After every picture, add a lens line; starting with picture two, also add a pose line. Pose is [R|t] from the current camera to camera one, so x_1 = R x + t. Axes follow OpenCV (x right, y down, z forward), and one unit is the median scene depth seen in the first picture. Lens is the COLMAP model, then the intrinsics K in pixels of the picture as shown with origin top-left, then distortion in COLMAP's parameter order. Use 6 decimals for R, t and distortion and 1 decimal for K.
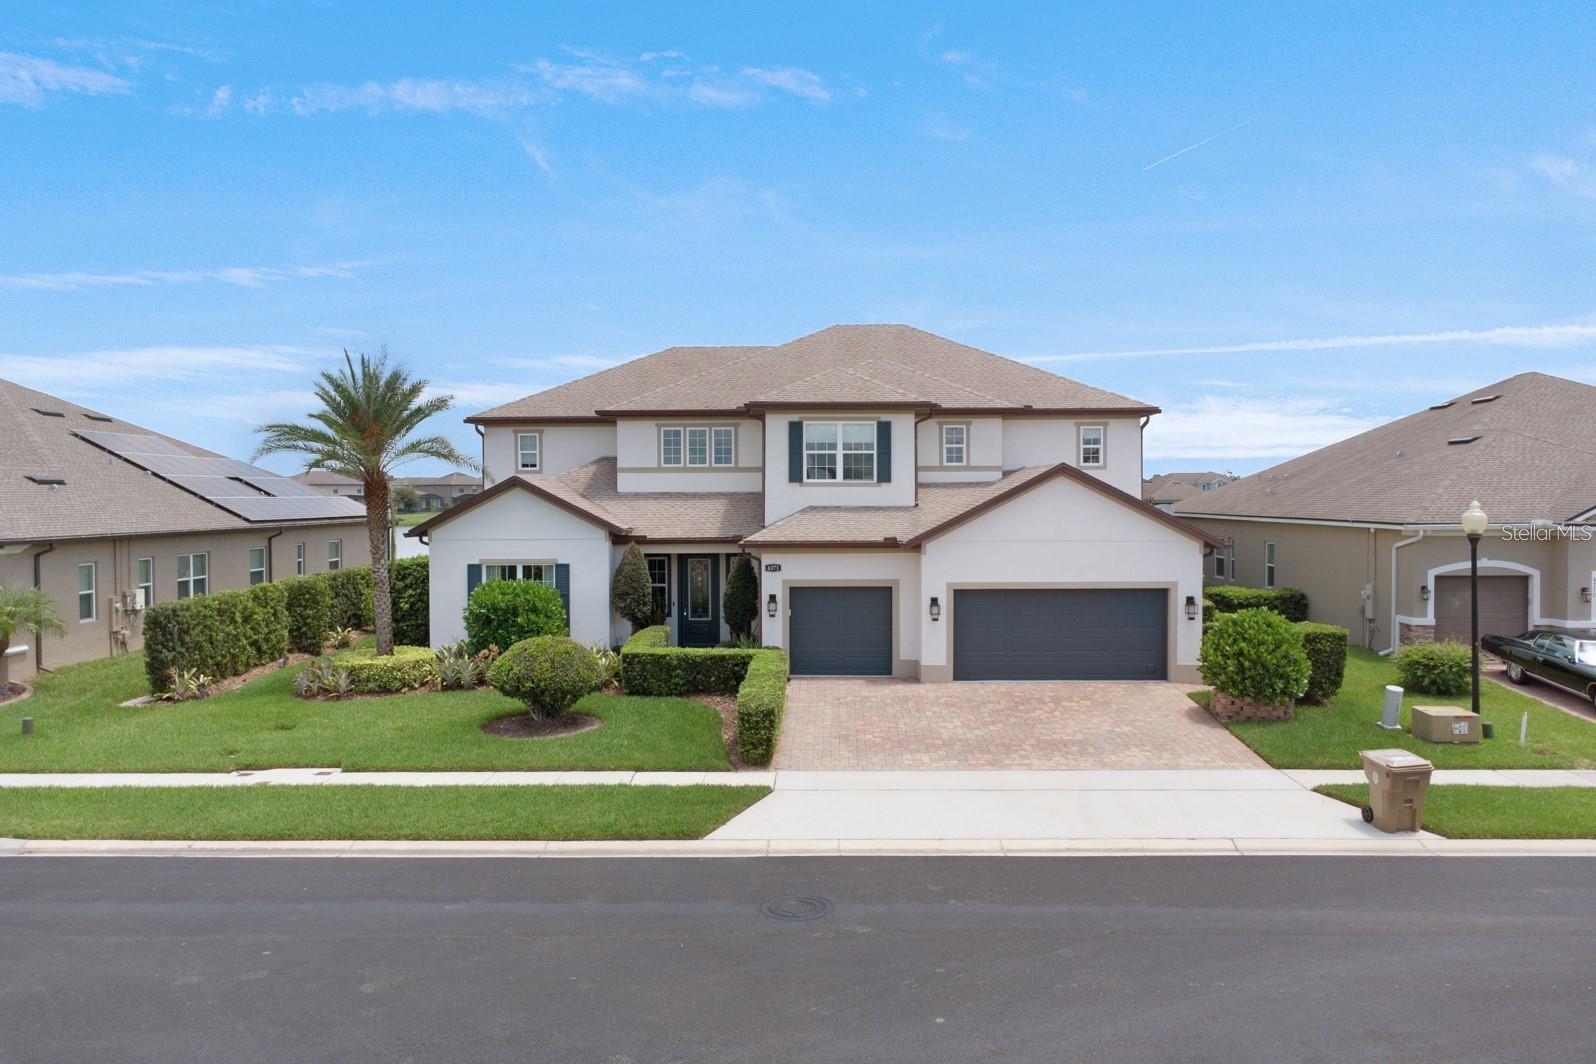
lens RADIAL K [[1109.5, 0, 798.0], [0, 1109.5, 532.0], [0, 0, 1]] dist [-0.001598, 0.000939]
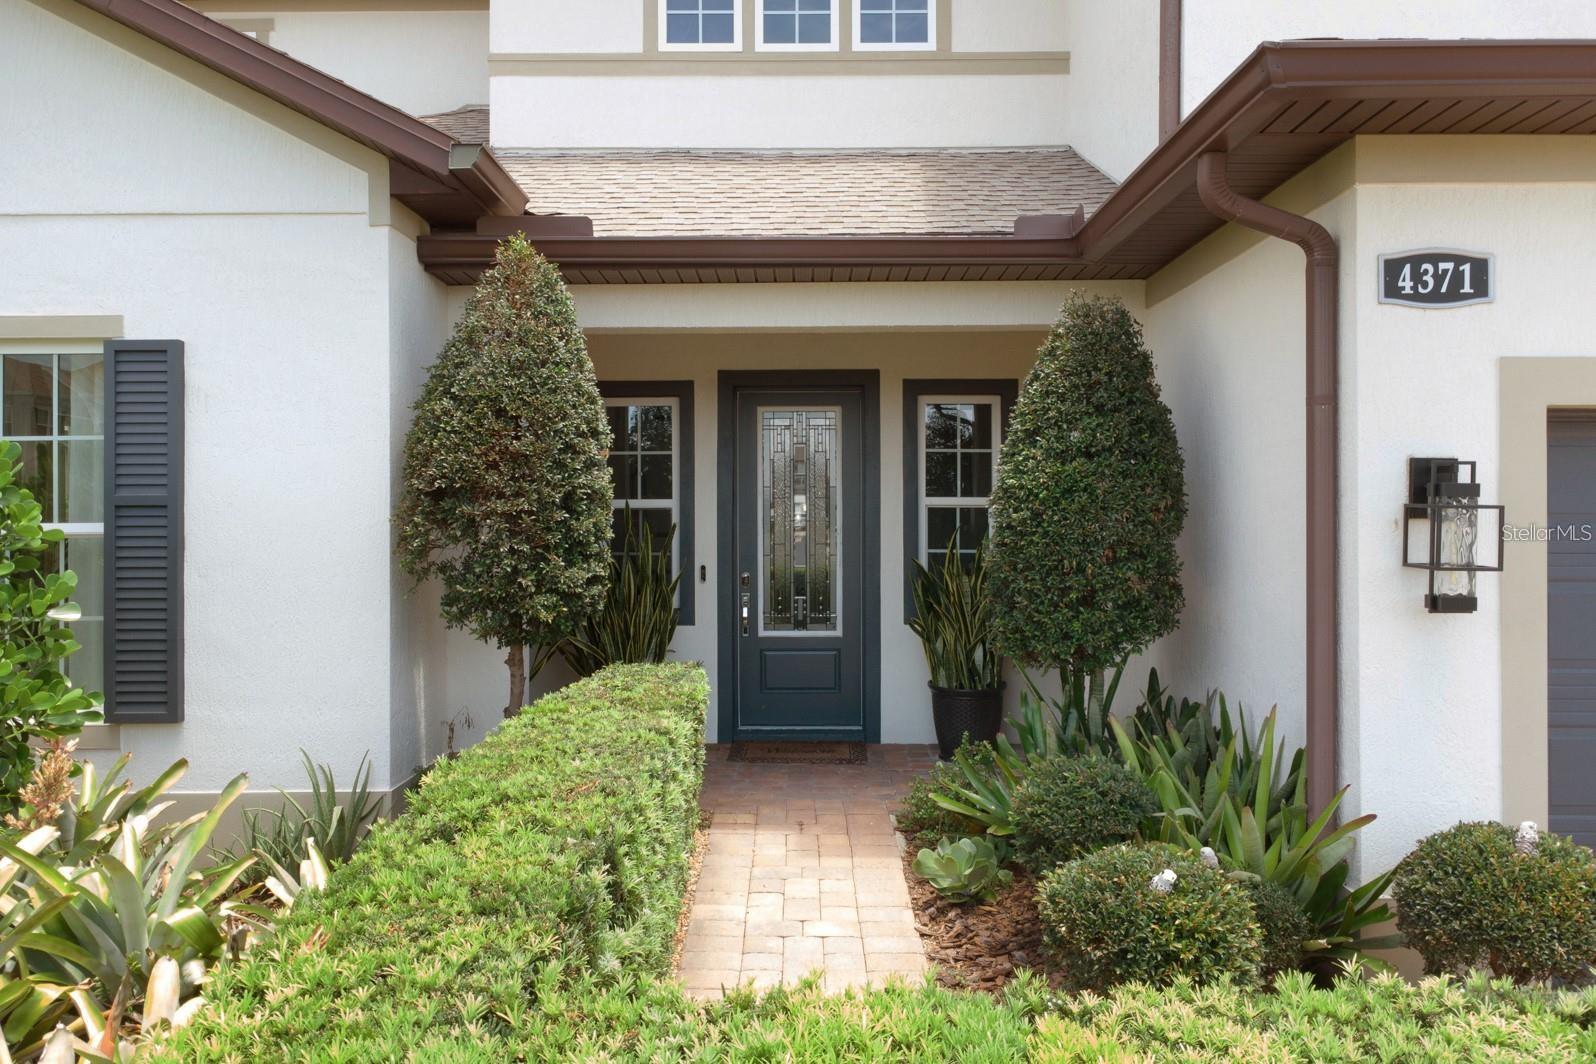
lens RADIAL K [[1109.5, 0, 798.0], [0, 1109.5, 532.0], [0, 0, 1]] dist [-0.001598, 0.000939]
pose [[0.999799, 0.003267, 0.019776, -0.099967], [-0.002827, 0.999749, -0.022226, 0.063426], [-0.019843, 0.022165, 0.999557, 0.779252]]
